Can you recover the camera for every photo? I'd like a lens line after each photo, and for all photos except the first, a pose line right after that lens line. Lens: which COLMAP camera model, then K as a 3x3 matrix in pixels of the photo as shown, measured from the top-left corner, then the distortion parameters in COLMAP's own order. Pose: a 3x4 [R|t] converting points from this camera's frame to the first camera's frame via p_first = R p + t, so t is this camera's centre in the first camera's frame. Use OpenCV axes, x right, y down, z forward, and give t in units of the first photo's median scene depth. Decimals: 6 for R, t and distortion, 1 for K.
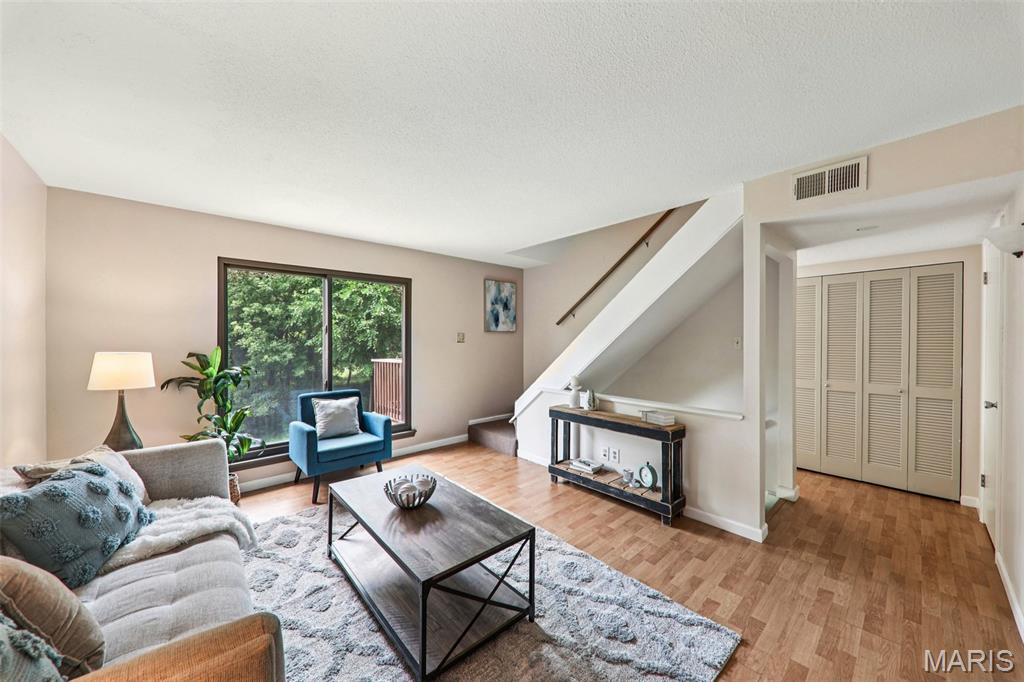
lens RADIAL K [[364.3, 0, 507.1], [0, 364.3, 340.1], [0, 0, 1]] dist [0.002951, -0.003152]
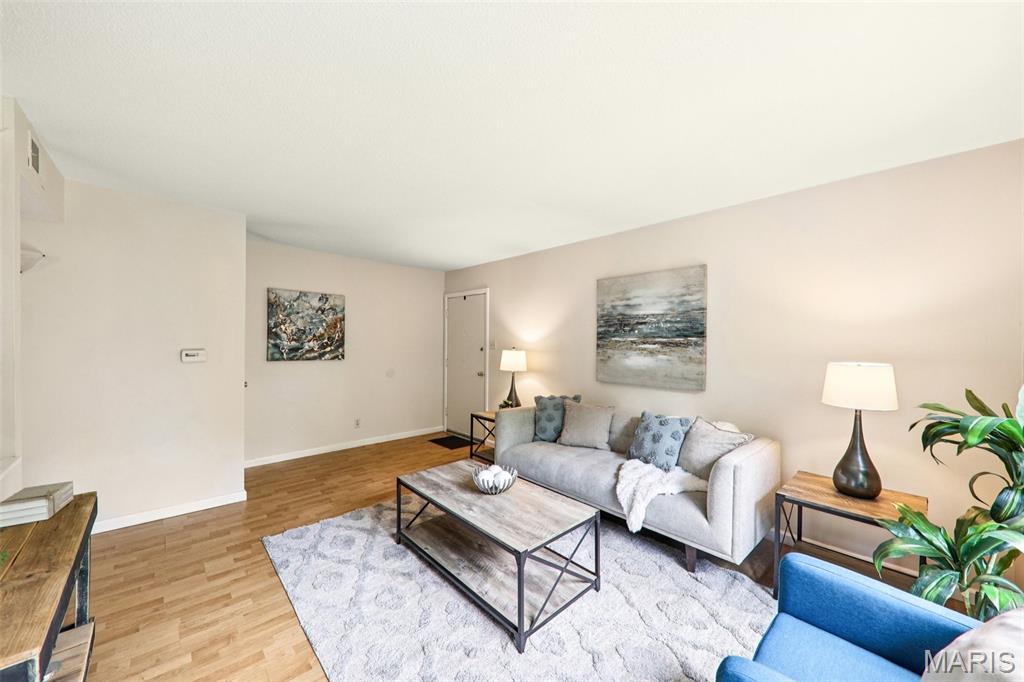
lens RADIAL K [[364.3, 0, 516.2], [0, 364.3, 344.4], [0, 0, 1]] dist [0.002951, -0.003152]
pose [[-0.999365, -0.013280, -0.033062, -0.246721], [-0.013488, 0.999891, 0.006073, -0.007249], [0.032978, 0.006515, -0.999435, 1.820303]]
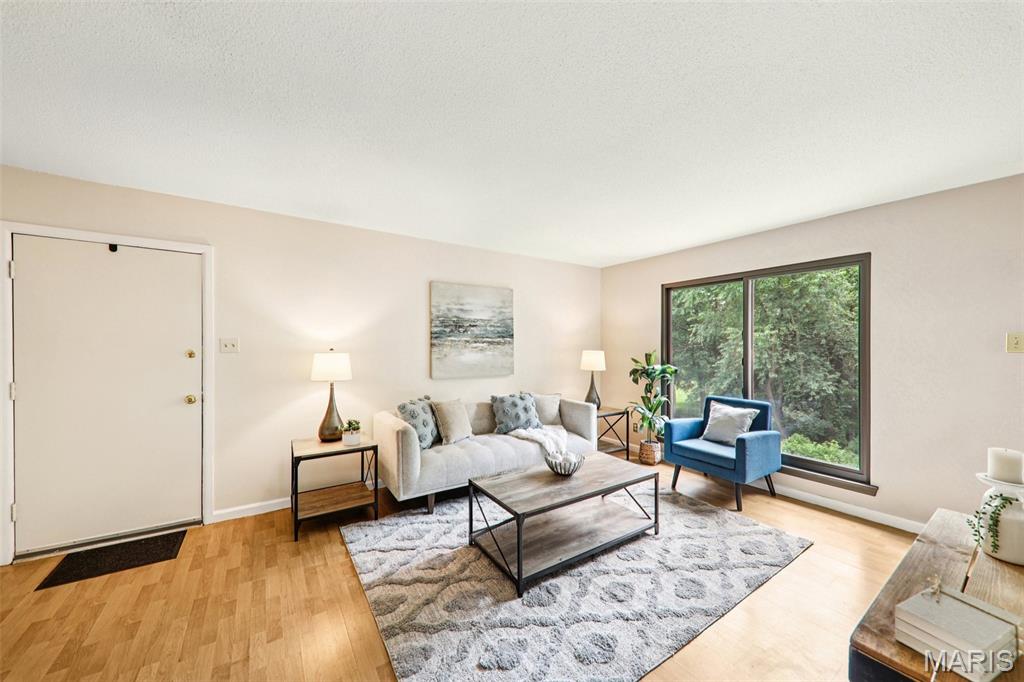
lens RADIAL K [[364.3, 0, 508.2], [0, 364.3, 342.1], [0, 0, 1]] dist [0.002951, -0.003152]
pose [[-0.149921, -0.008124, -0.988665, 0.888106], [-0.004562, 0.999961, -0.007525, 0.001491], [0.988687, 0.003382, -0.149952, 0.853910]]
